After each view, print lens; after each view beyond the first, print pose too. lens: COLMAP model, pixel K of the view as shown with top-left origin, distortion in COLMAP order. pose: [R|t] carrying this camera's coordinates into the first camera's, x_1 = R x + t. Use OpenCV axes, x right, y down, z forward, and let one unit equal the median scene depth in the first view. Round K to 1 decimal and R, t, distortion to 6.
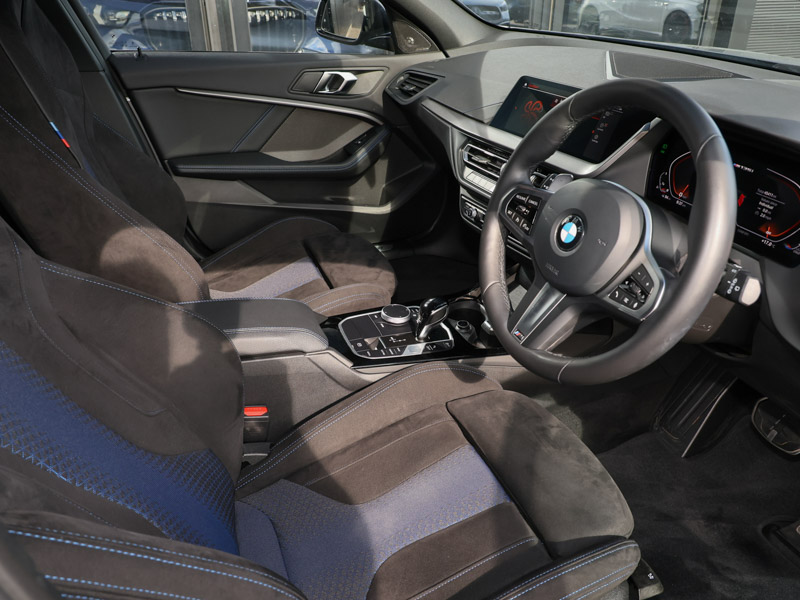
lens RADIAL K [[621.6, 0, 400.0], [0, 621.6, 300.0], [0, 0, 1]] dist [0.003929, 0.003332]
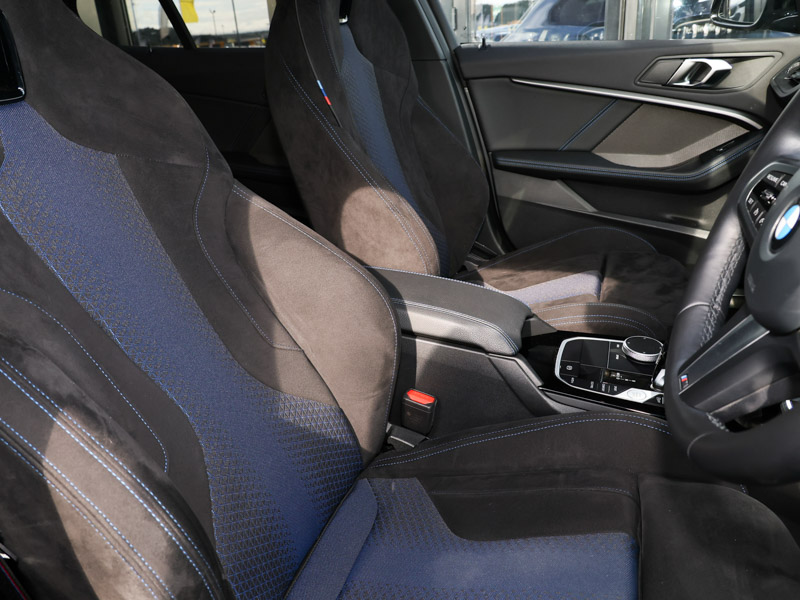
lens RADIAL K [[623.3, 0, 399.9], [0, 623.3, 313.6], [0, 0, 1]] dist [-0.008187, 0.001804]
pose [[0.722852, 0.214787, -0.656773, 0.222447], [-0.253394, 0.966646, 0.037237, 0.023139], [0.642866, 0.139506, 0.753168, 0.191478]]
